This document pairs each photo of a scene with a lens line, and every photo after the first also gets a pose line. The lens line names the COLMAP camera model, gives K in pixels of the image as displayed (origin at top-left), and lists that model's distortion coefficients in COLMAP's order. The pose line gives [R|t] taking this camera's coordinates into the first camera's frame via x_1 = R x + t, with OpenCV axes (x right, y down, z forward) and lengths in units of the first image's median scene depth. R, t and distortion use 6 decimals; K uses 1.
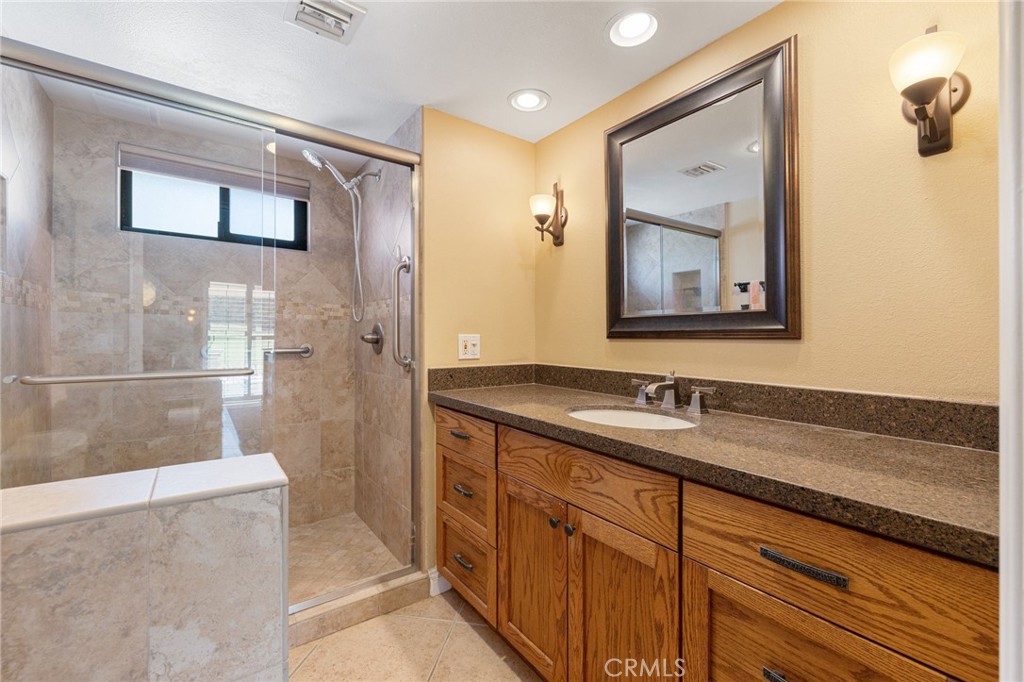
lens RADIAL K [[442.2, 0, 501.9], [0, 442.2, 326.8], [0, 0, 1]] dist [0.004265, -0.000322]
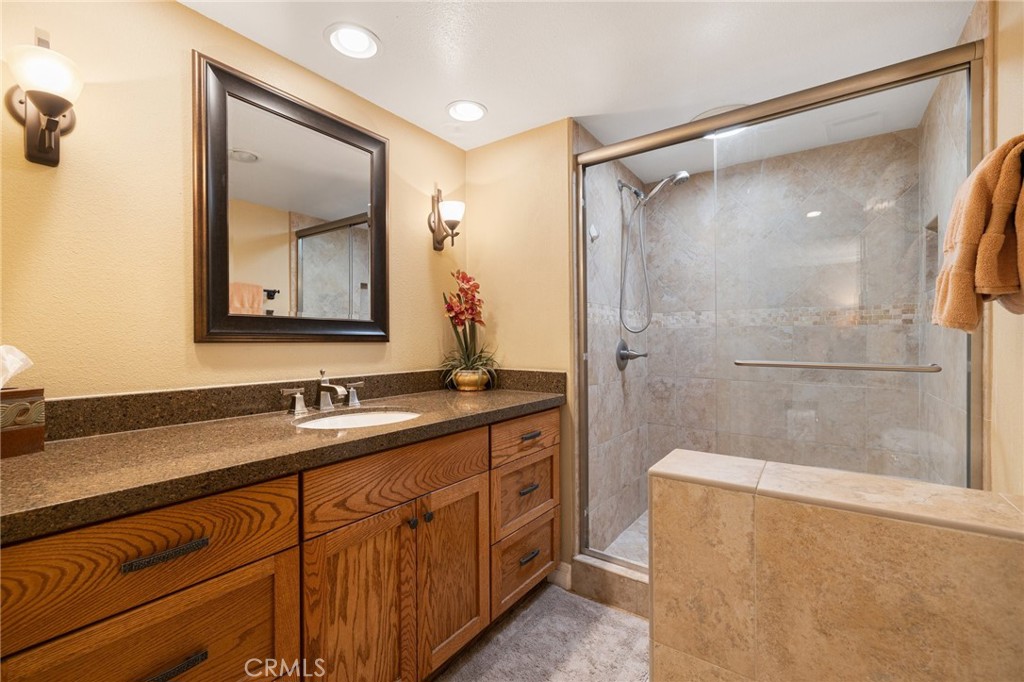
lens RADIAL K [[448.7, 0, 512.0], [0, 448.7, 341.0], [0, 0, 1]] dist [0.000628, -0.000078]
pose [[-0.332406, -0.018023, 0.942964, -0.749605], [-0.020996, 0.999711, 0.011706, -0.000977], [-0.942903, -0.015908, -0.332688, 0.902681]]
